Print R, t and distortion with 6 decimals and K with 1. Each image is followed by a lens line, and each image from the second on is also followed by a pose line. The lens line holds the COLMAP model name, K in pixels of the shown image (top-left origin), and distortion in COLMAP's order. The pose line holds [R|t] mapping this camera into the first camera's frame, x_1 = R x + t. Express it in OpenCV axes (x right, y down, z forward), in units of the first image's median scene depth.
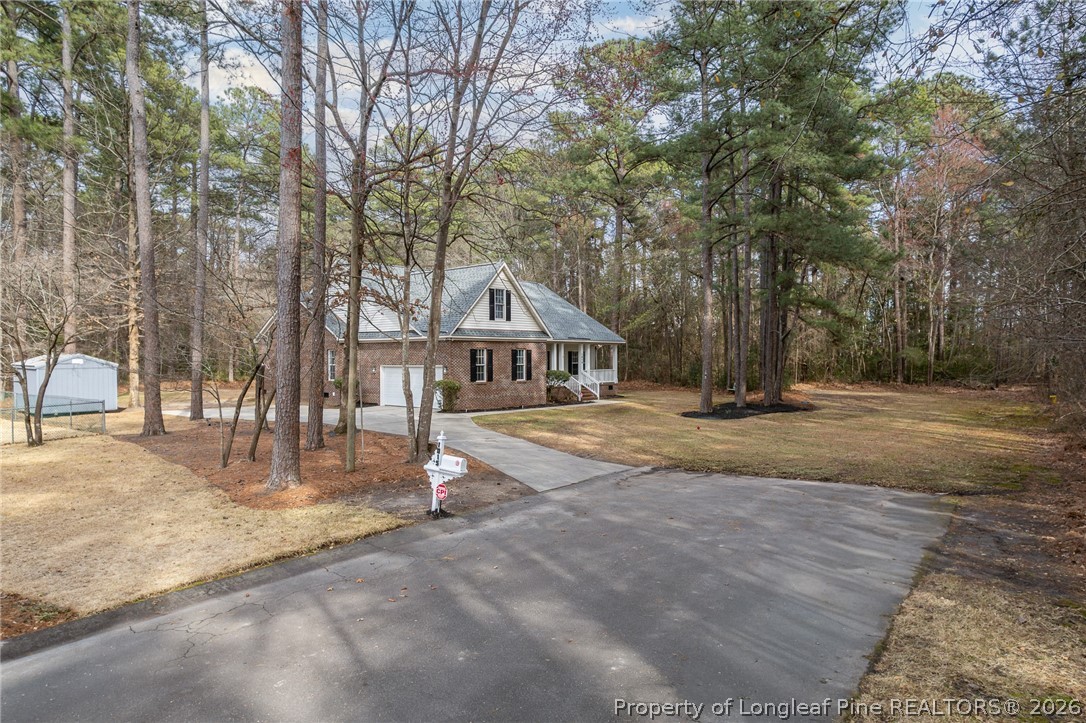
lens RADIAL K [[716.5, 0, 543.0], [0, 716.5, 361.5], [0, 0, 1]] dist [-0.054267, 0.002341]
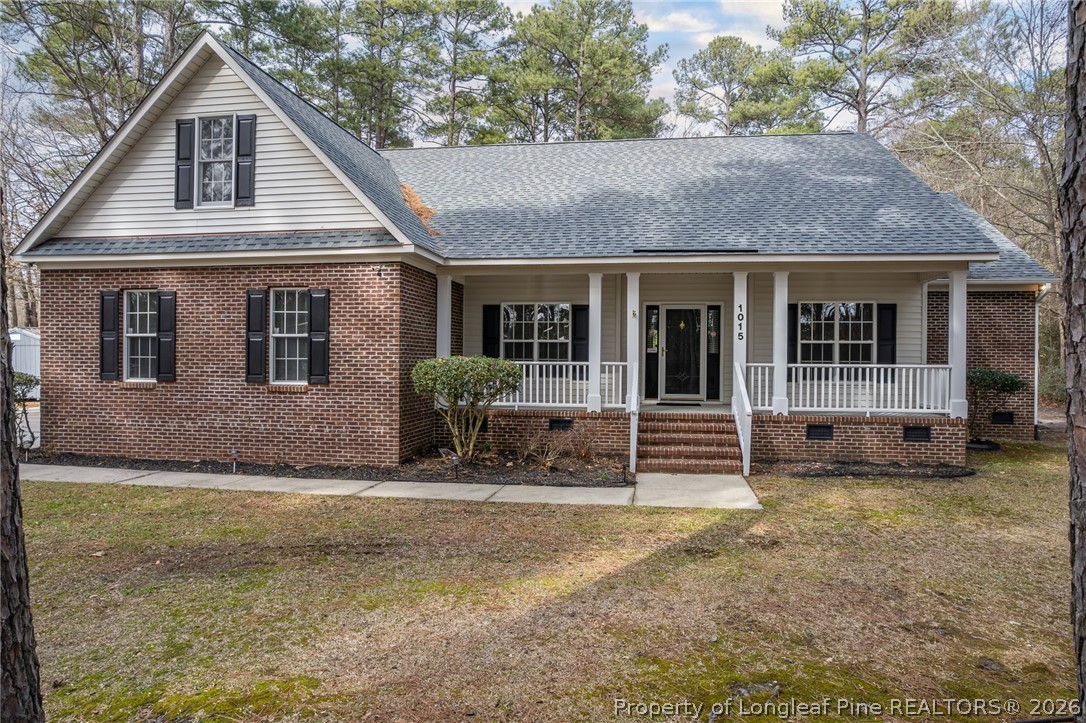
lens RADIAL K [[716.5, 0, 543.0], [0, 716.5, 361.5], [0, 0, 1]] dist [-0.054267, 0.002341]
pose [[0.555236, 0.013578, -0.831582, 0.310257], [-0.011946, 0.999894, 0.008350, 0.012186], [0.831607, 0.005297, 0.555339, 0.940244]]
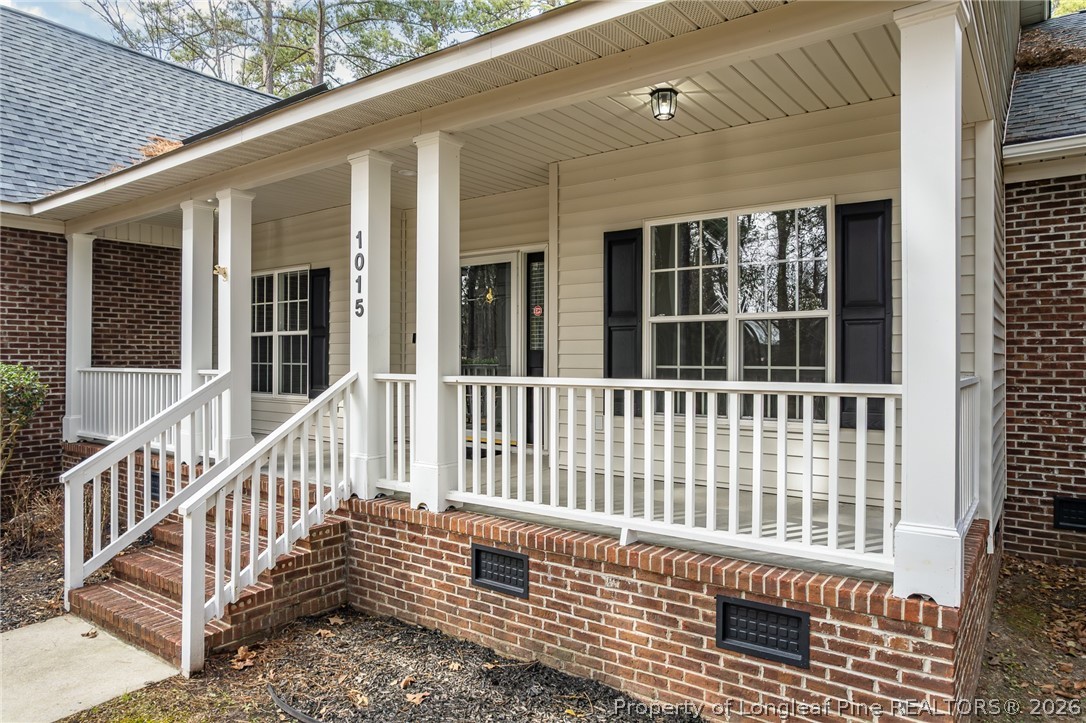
lens RADIAL K [[716.5, 0, 543.0], [0, 716.5, 361.5], [0, 0, 1]] dist [-0.054267, 0.002341]
pose [[0.080197, 0.003217, -0.996774, 0.219606], [-0.004820, 0.999984, 0.002839, 0.011818], [0.996767, 0.004576, 0.080211, 1.241284]]
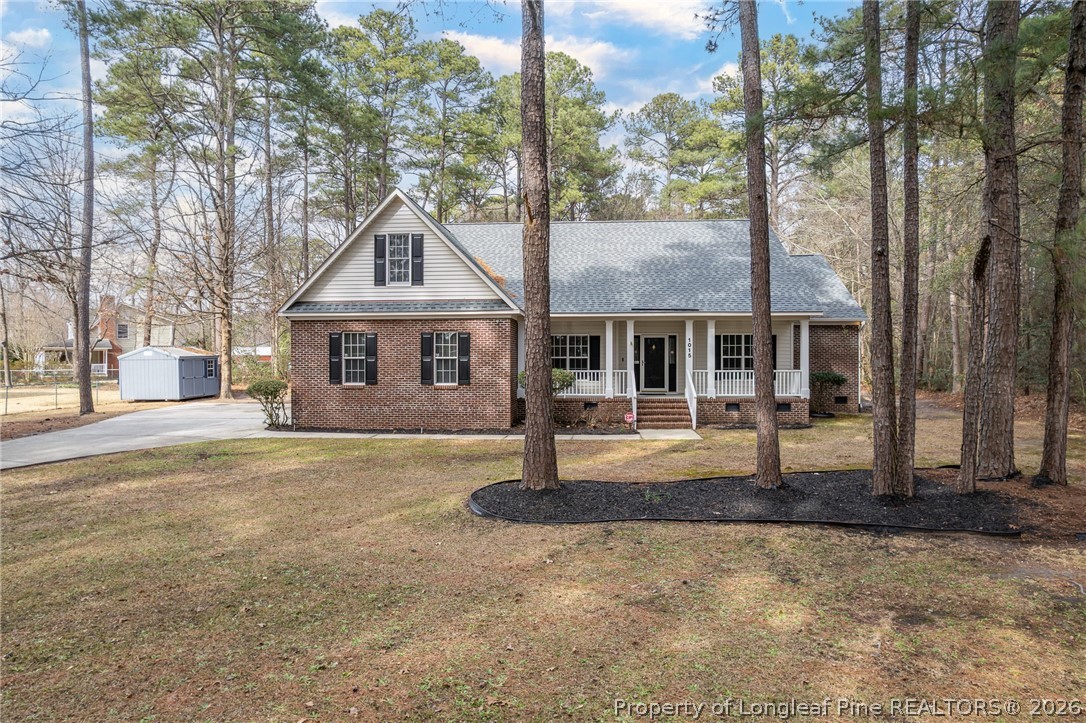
lens RADIAL K [[716.5, 0, 543.0], [0, 716.5, 361.5], [0, 0, 1]] dist [-0.054267, 0.002341]
pose [[0.625277, 0.006147, -0.780379, 0.489637], [-0.002744, 0.999980, 0.005679, 0.003661], [0.780398, -0.001410, 0.625281, 0.713298]]
